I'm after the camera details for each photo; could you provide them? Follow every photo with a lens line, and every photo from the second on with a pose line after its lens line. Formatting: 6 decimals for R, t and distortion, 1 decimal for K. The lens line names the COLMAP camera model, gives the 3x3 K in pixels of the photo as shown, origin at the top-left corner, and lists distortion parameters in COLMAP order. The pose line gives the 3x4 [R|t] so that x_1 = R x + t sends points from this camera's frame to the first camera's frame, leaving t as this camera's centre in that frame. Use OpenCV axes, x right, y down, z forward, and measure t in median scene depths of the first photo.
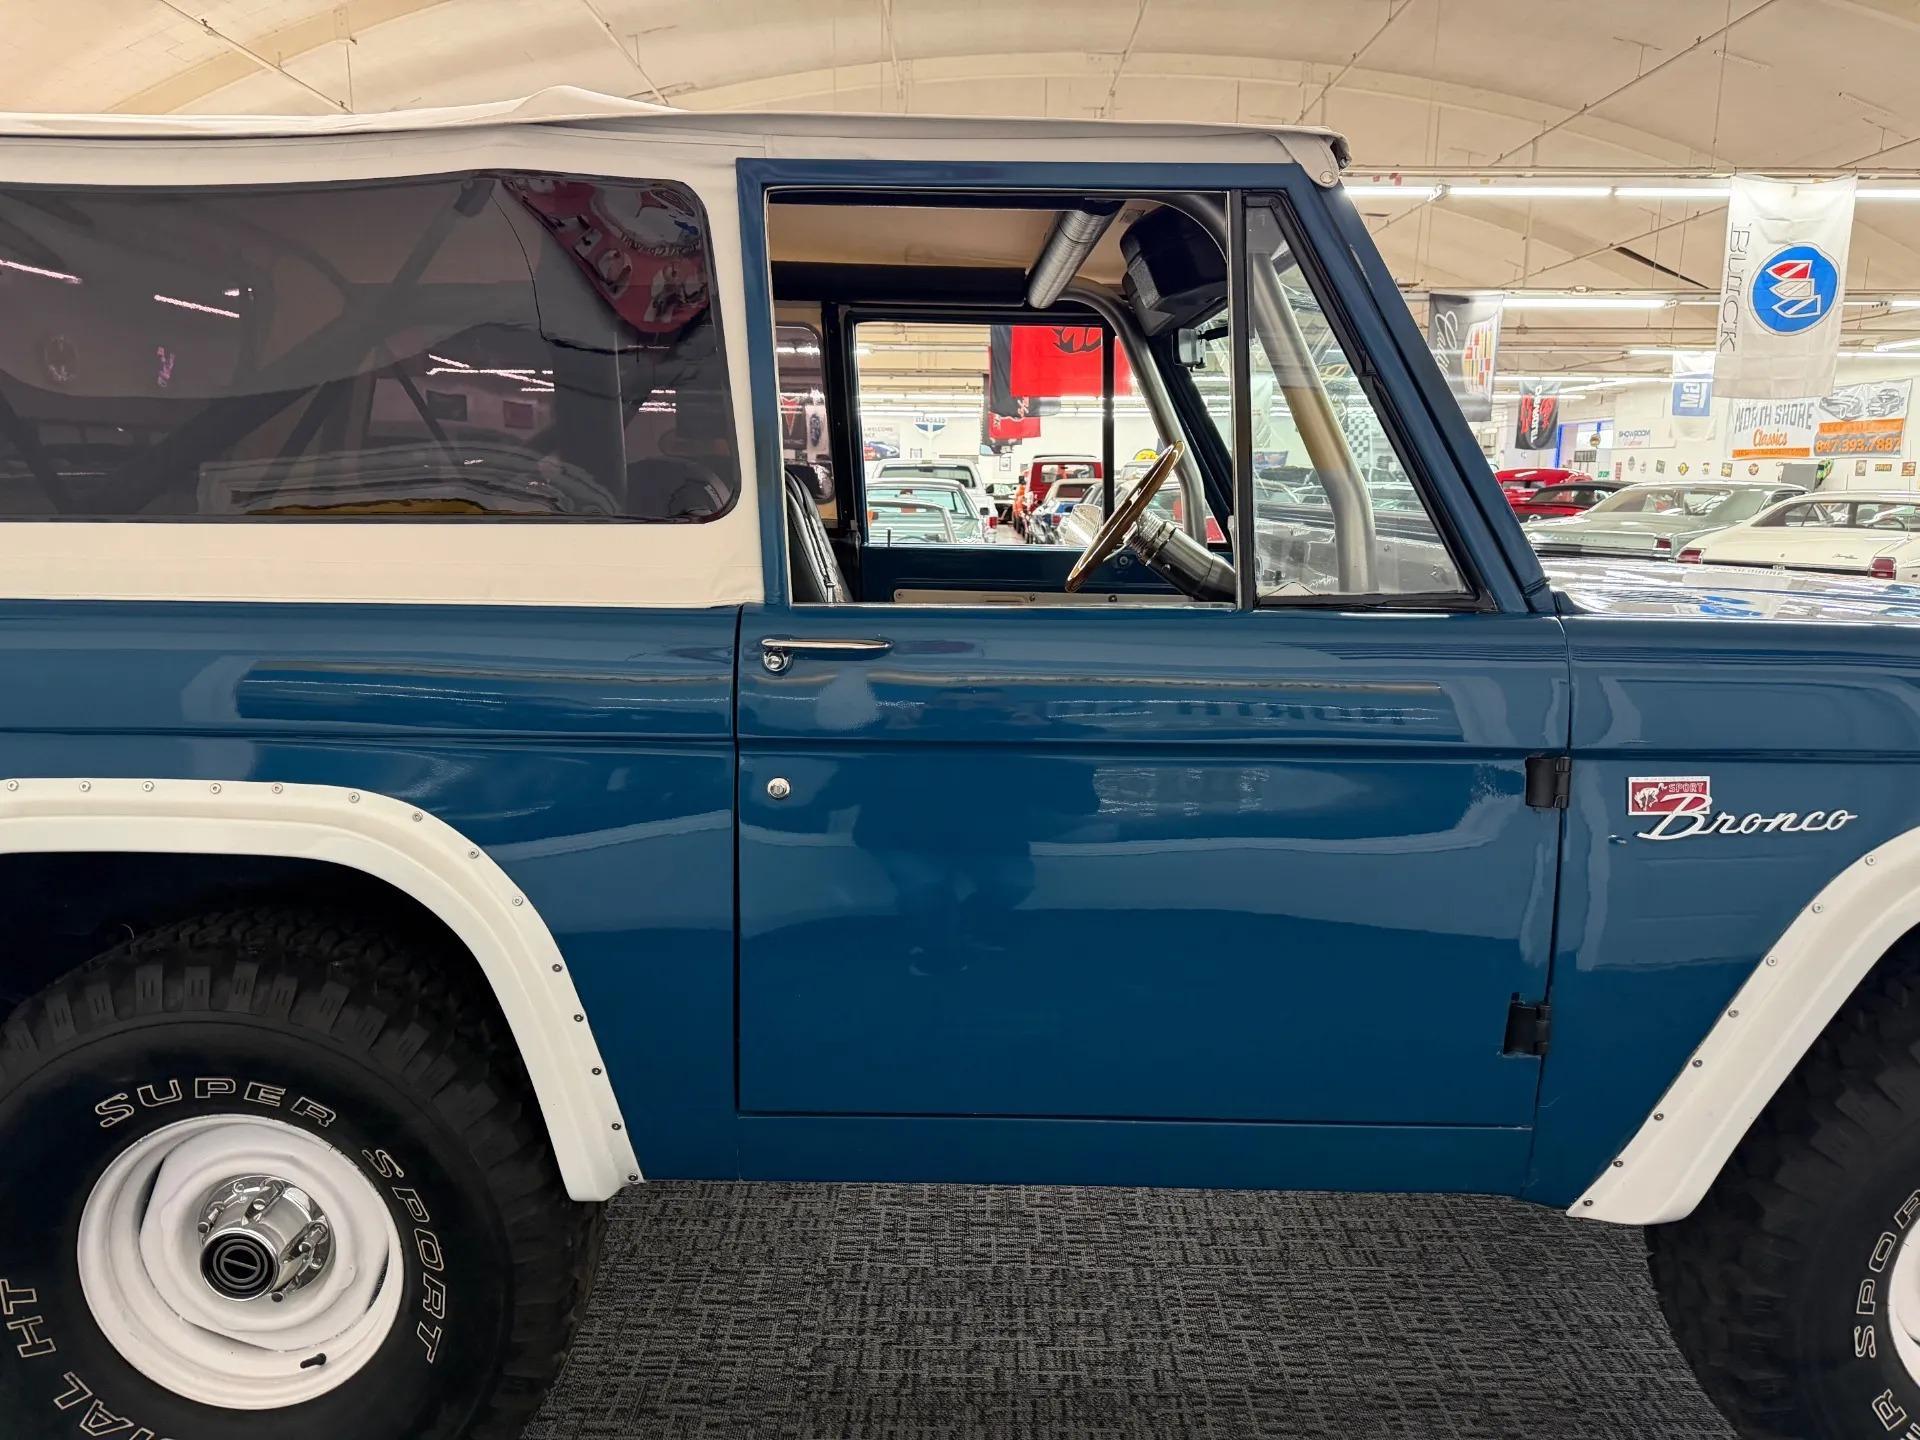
lens RADIAL K [[1371.6, 0, 960.0], [0, 1371.6, 720.0], [0, 0, 1]] dist [0.036313, -0.042732]
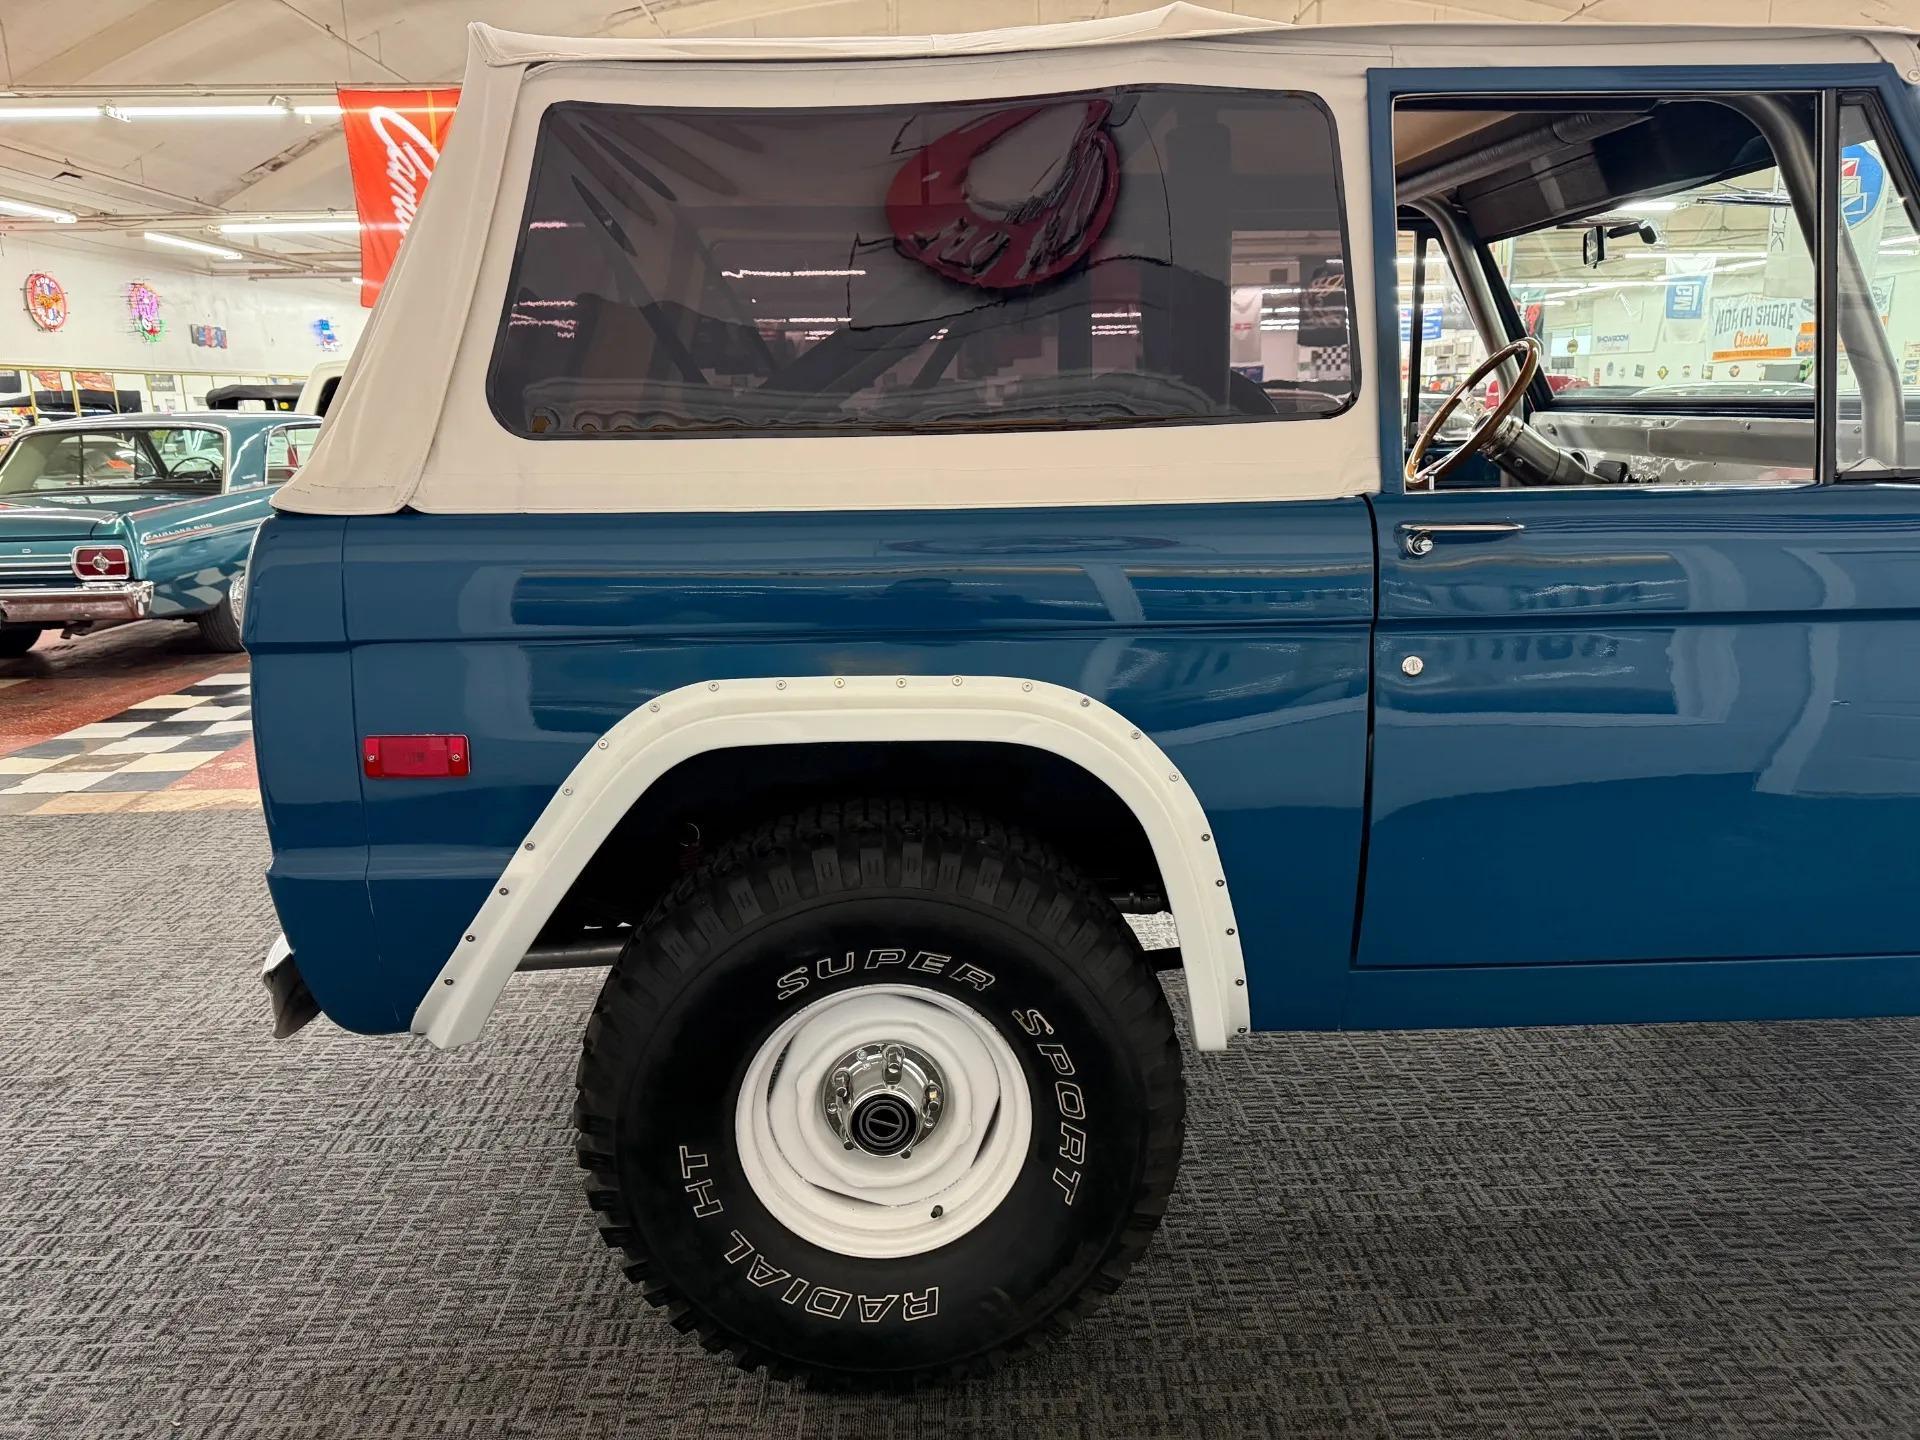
lens RADIAL K [[1376.4, 0, 959.1], [0, 1376.4, 709.8], [0, 0, 1]] dist [0.029089, -0.028003]
pose [[0.998800, -0.034464, 0.034801, -0.497817], [0.032870, 0.998428, 0.045399, 0.024009], [-0.036310, -0.044201, 0.998363, -0.067246]]
